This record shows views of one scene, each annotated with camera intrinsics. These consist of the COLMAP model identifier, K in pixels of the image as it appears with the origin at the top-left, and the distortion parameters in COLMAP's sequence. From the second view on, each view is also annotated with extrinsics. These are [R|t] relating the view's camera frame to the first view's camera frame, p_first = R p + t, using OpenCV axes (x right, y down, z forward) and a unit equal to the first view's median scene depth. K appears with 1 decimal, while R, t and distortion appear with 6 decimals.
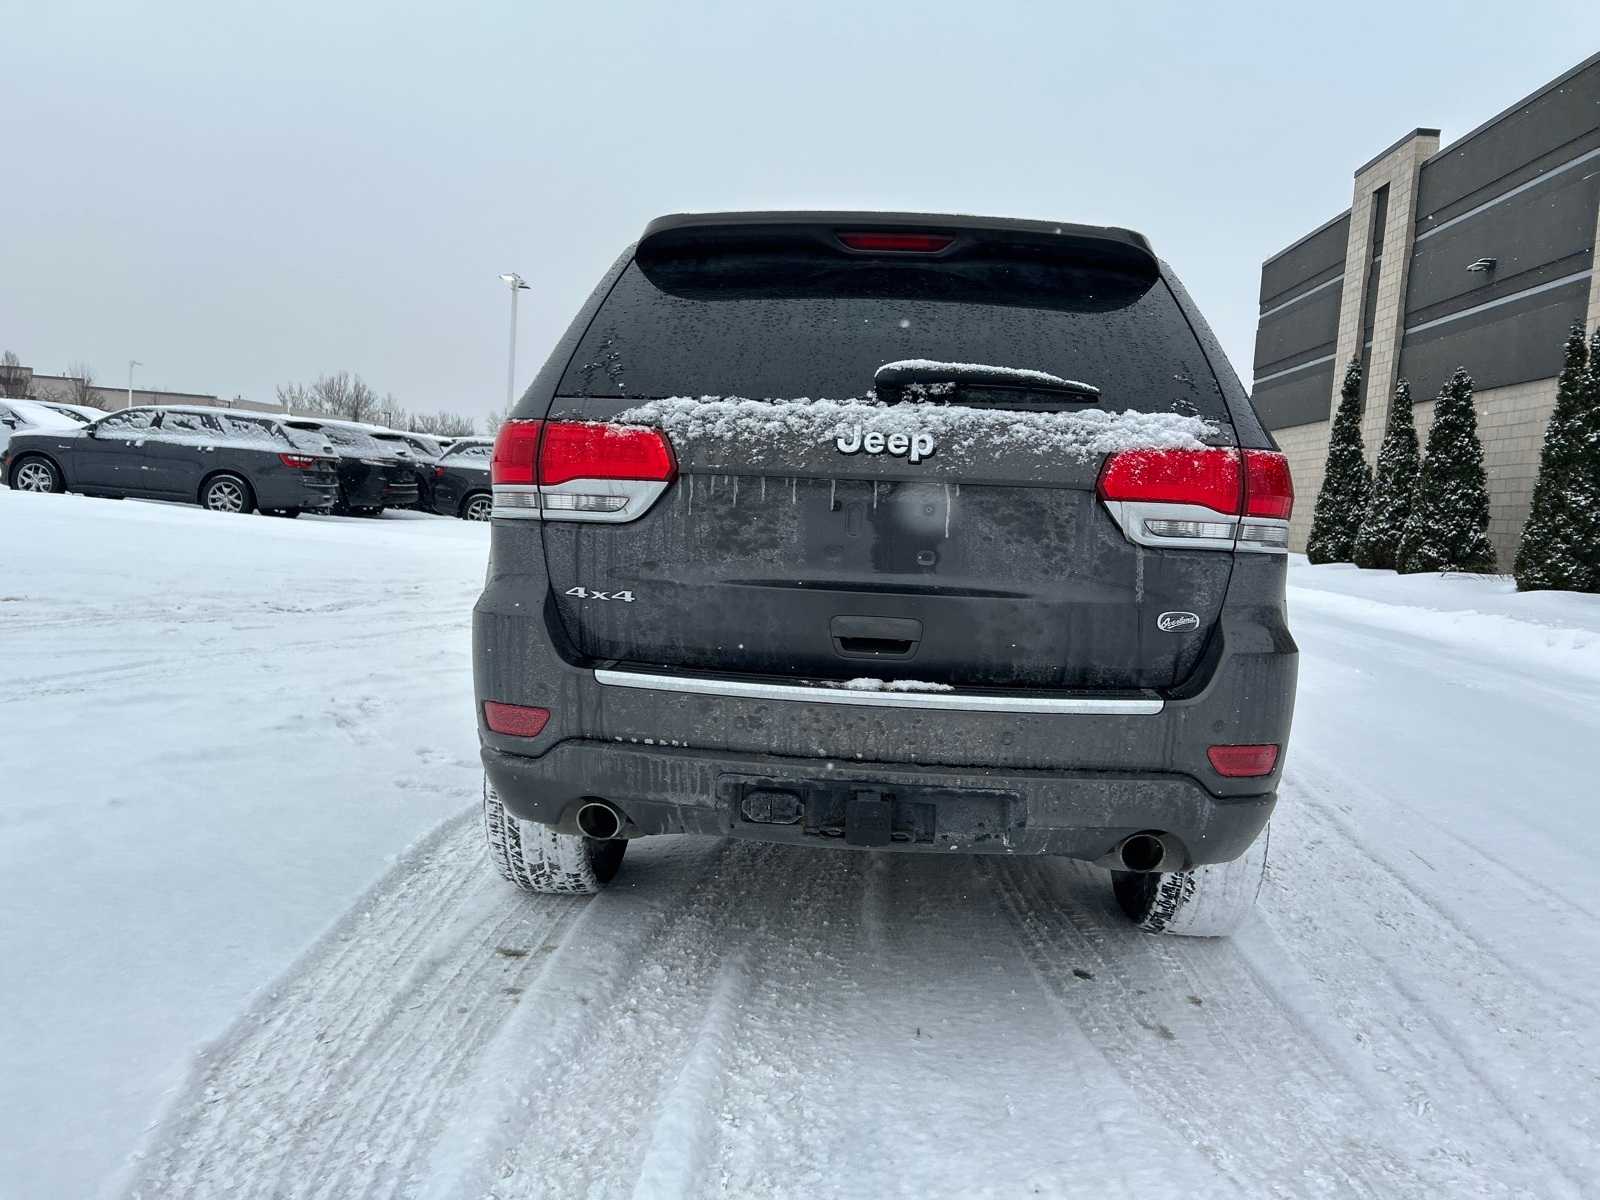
lens RADIAL K [[1184.5, 0, 811.4], [0, 1184.5, 557.9], [0, 0, 1]] dist [0.054943, -0.061330]
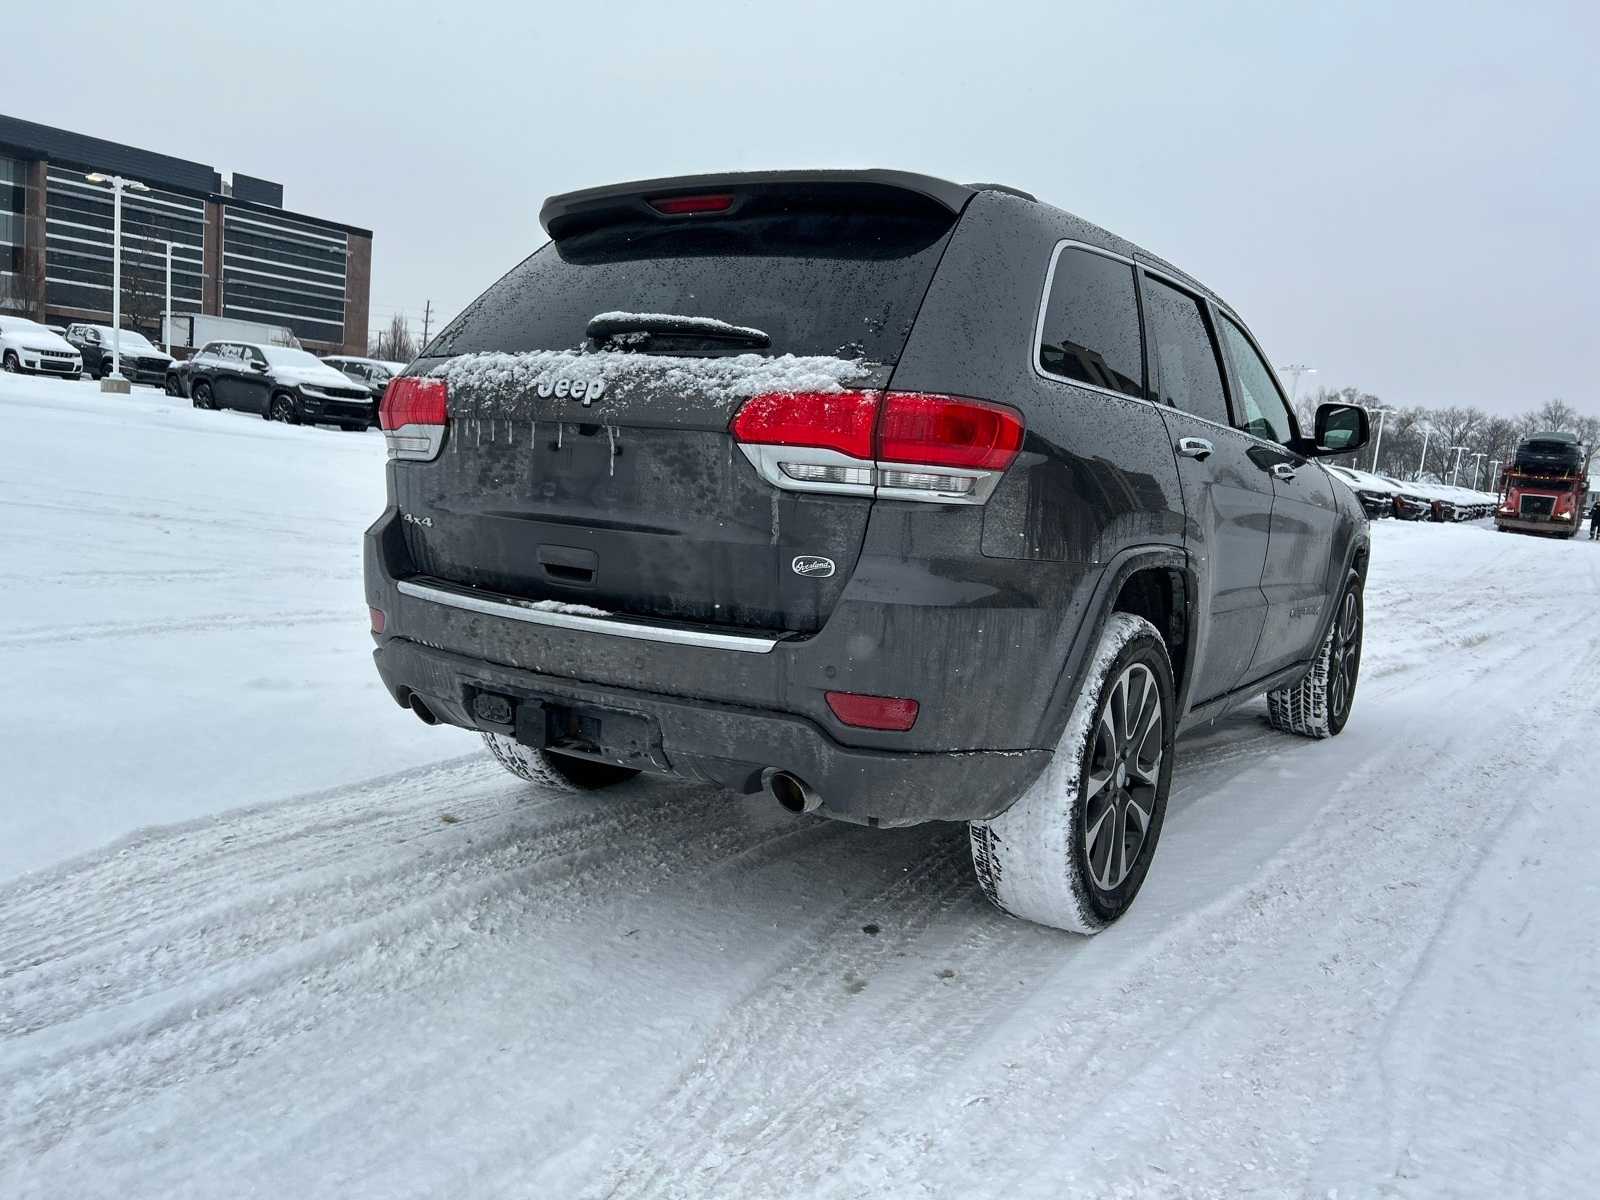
lens RADIAL K [[1184.5, 0, 832.0], [0, 1184.5, 579.4], [0, 0, 1]] dist [0.054943, -0.061330]
pose [[0.879426, 0.058683, -0.472404, 0.787652], [-0.048412, 0.998253, 0.033882, 0.030300], [0.473567, -0.006927, 0.880730, 0.133581]]
